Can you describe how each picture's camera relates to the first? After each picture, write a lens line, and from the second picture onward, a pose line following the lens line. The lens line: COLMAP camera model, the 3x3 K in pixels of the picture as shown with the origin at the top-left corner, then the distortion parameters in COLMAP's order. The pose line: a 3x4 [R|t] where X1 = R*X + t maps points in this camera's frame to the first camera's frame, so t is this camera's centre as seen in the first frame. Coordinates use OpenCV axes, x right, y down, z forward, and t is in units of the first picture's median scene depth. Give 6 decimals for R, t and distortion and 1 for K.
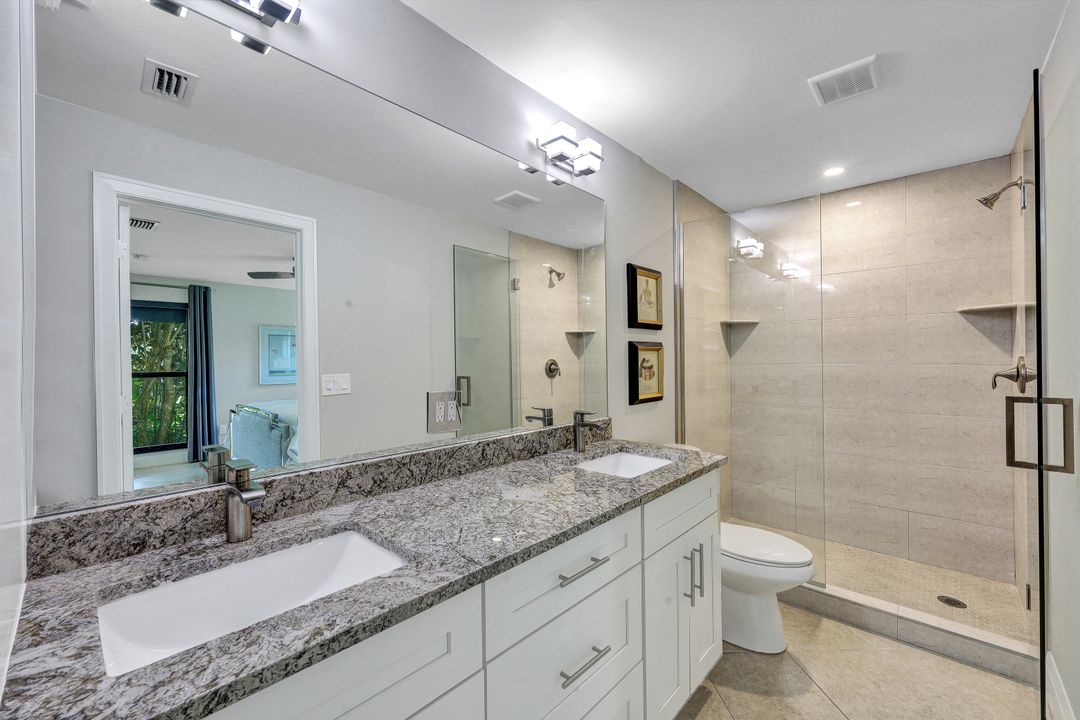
lens RADIAL K [[447.2, 0, 536.3], [0, 447.2, 356.5], [0, 0, 1]] dist [0.007764, -0.000107]
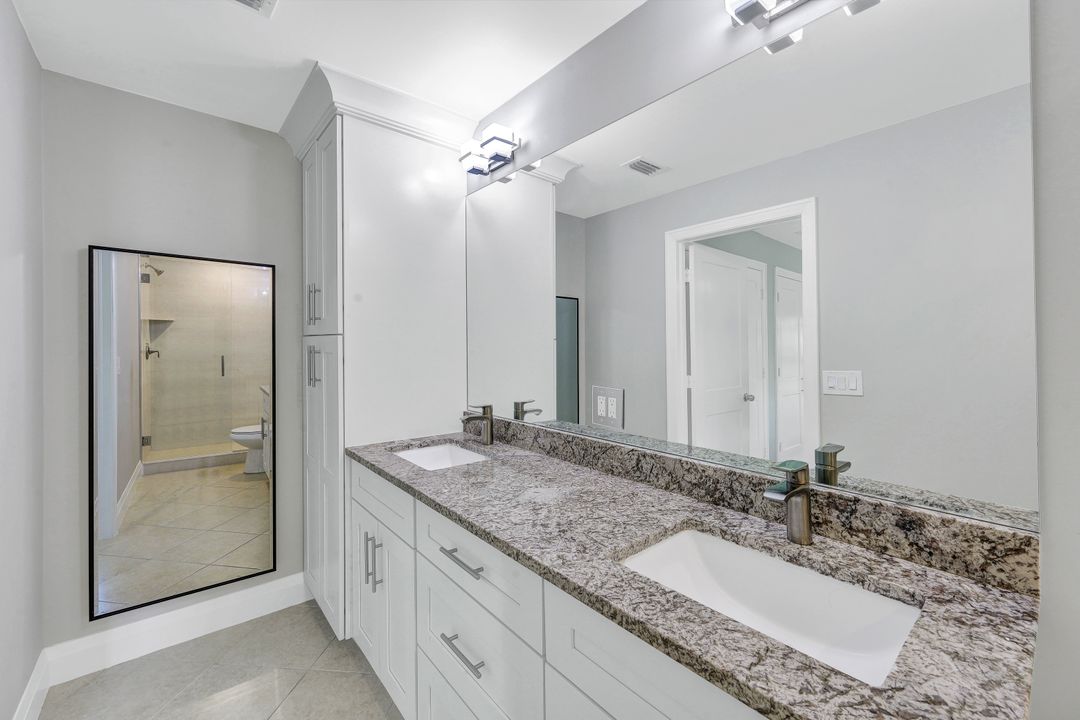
lens RADIAL K [[446.3, 0, 541.3], [0, 446.3, 348.0], [0, 0, 1]] dist [0.001068, 0.000015]
pose [[-0.140373, 0.005695, -0.990082, 0.909858], [0.004240, 0.999978, 0.005151, -0.019160], [0.990090, -0.003475, -0.140394, 1.098081]]
